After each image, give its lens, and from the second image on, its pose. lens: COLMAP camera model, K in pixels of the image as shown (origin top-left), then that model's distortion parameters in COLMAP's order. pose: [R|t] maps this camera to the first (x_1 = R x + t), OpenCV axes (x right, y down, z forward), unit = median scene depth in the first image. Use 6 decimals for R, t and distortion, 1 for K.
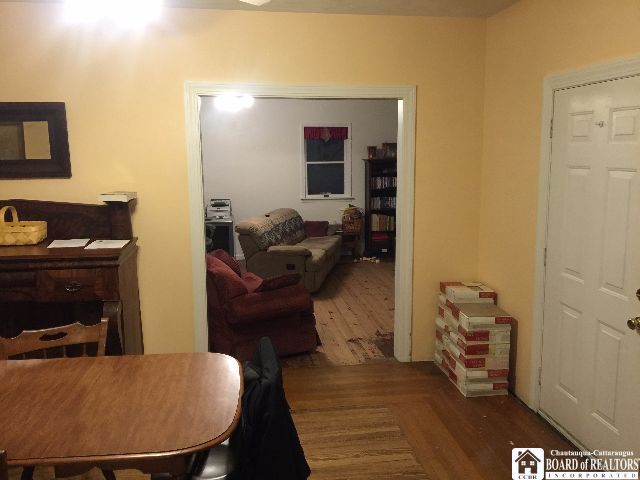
lens RADIAL K [[554.1, 0, 318.1], [0, 554.1, 243.0], [0, 0, 1]] dist [0.072054, -0.099497]
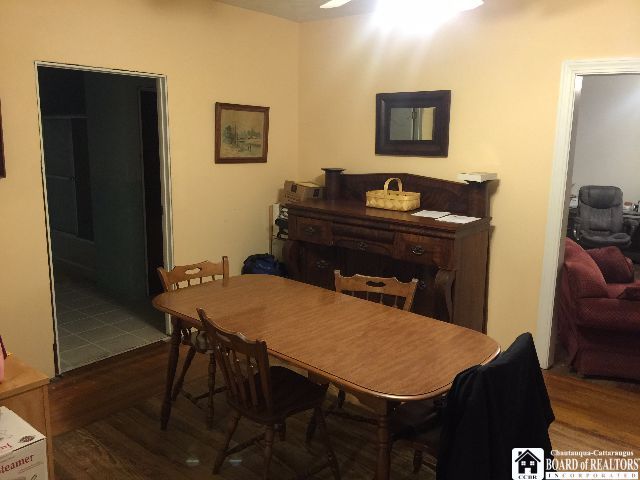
lens RADIAL K [[554.1, 0, 318.1], [0, 554.1, 236.7], [0, 0, 1]] dist [0.072054, -0.099497]
pose [[0.667391, 0.155594, -0.728271, 0.256200], [-0.145382, 0.986336, 0.077500, -0.009170], [0.730379, 0.054155, 0.680892, 0.064627]]
